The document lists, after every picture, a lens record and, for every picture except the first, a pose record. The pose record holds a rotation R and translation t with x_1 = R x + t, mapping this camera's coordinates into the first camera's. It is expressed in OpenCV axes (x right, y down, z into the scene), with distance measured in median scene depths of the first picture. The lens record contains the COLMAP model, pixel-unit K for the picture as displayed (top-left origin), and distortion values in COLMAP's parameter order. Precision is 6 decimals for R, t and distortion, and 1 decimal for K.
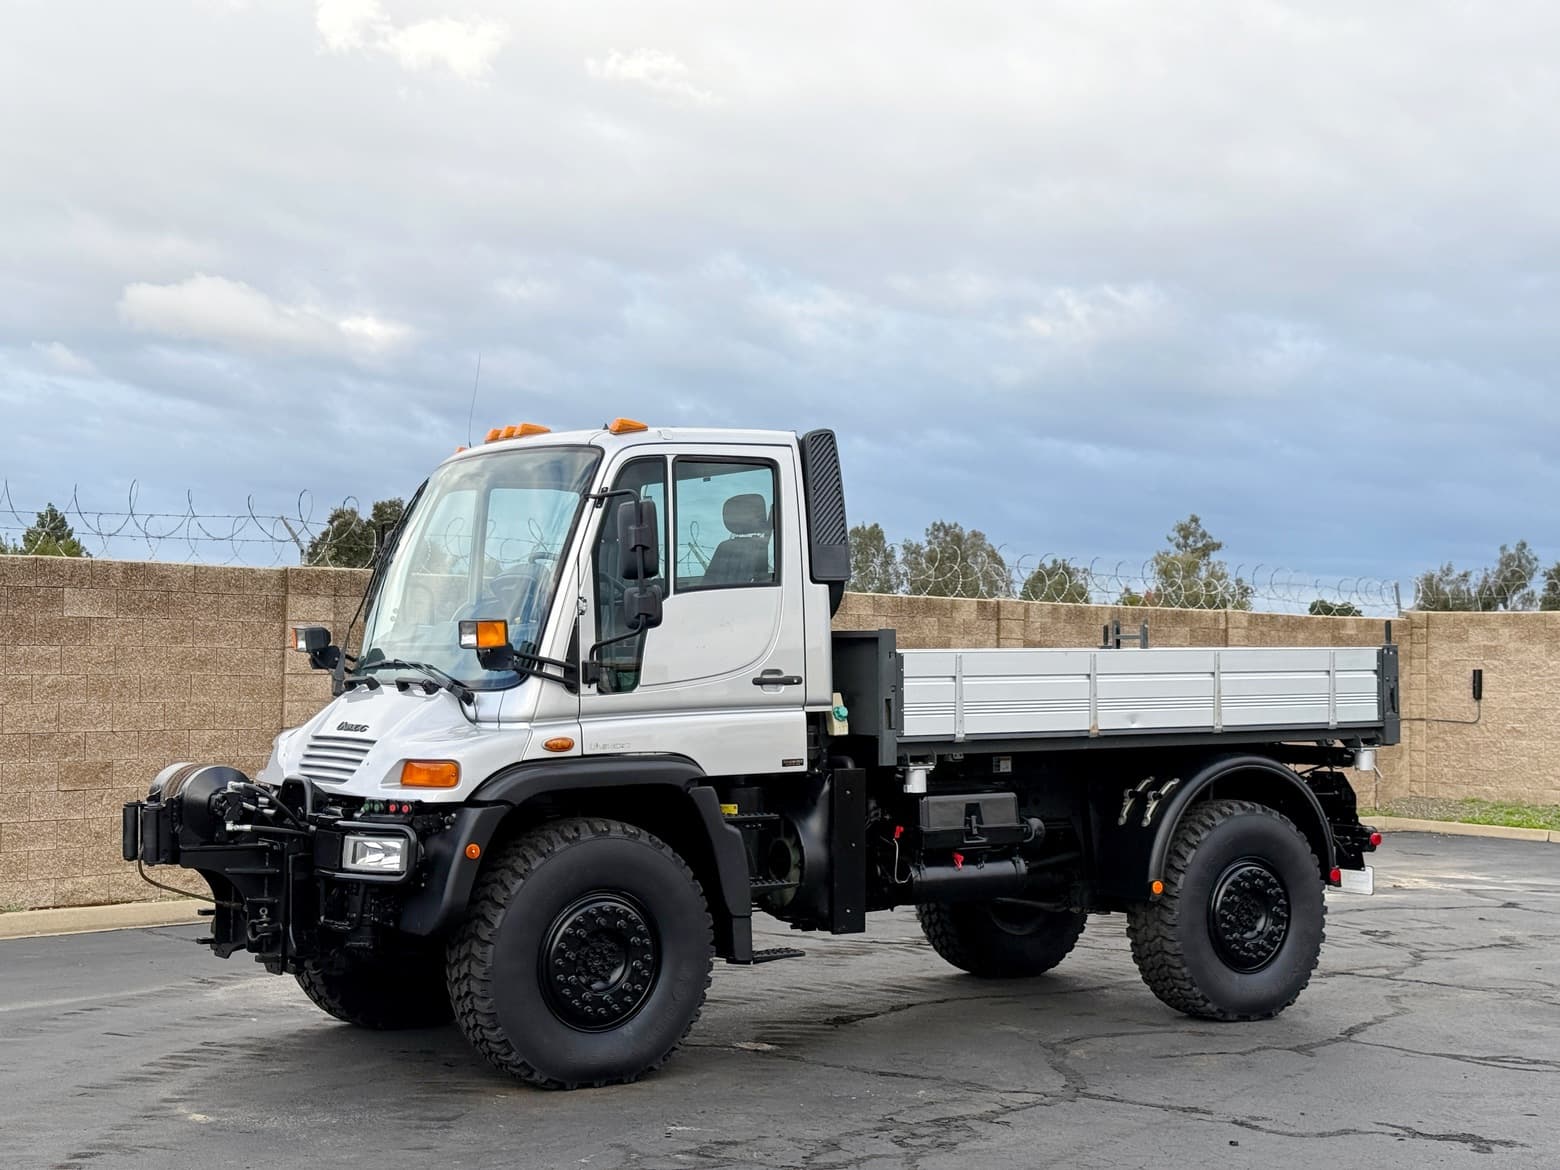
lens RADIAL K [[2153.4, 0, 787.3], [0, 2153.4, 612.6], [0, 0, 1]] dist [0.144081, -0.142237]
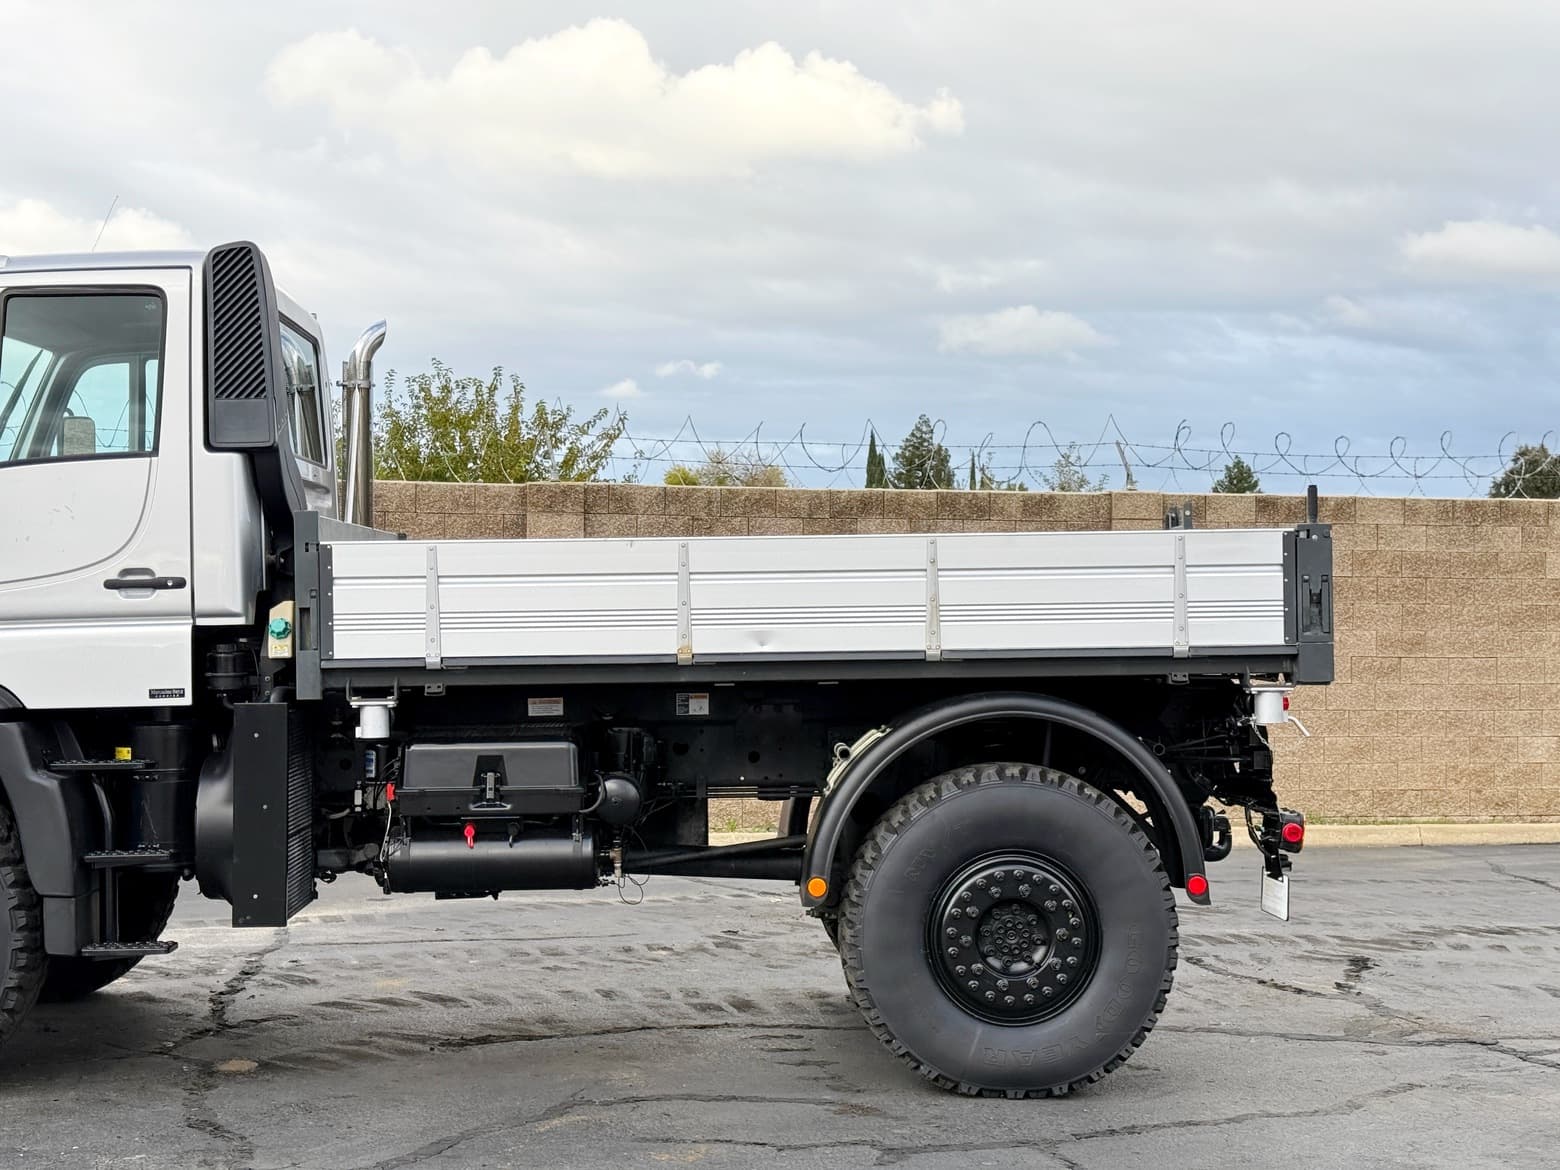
lens RADIAL K [[2149.3, 0, 780.6], [0, 2149.3, 607.5], [0, 0, 1]] dist [0.168513, -0.342505]
pose [[0.853057, -0.006074, -0.521783, 0.541749], [0.017407, 0.999707, 0.016820, 0.029283], [0.521528, -0.023431, 0.852912, 0.444056]]
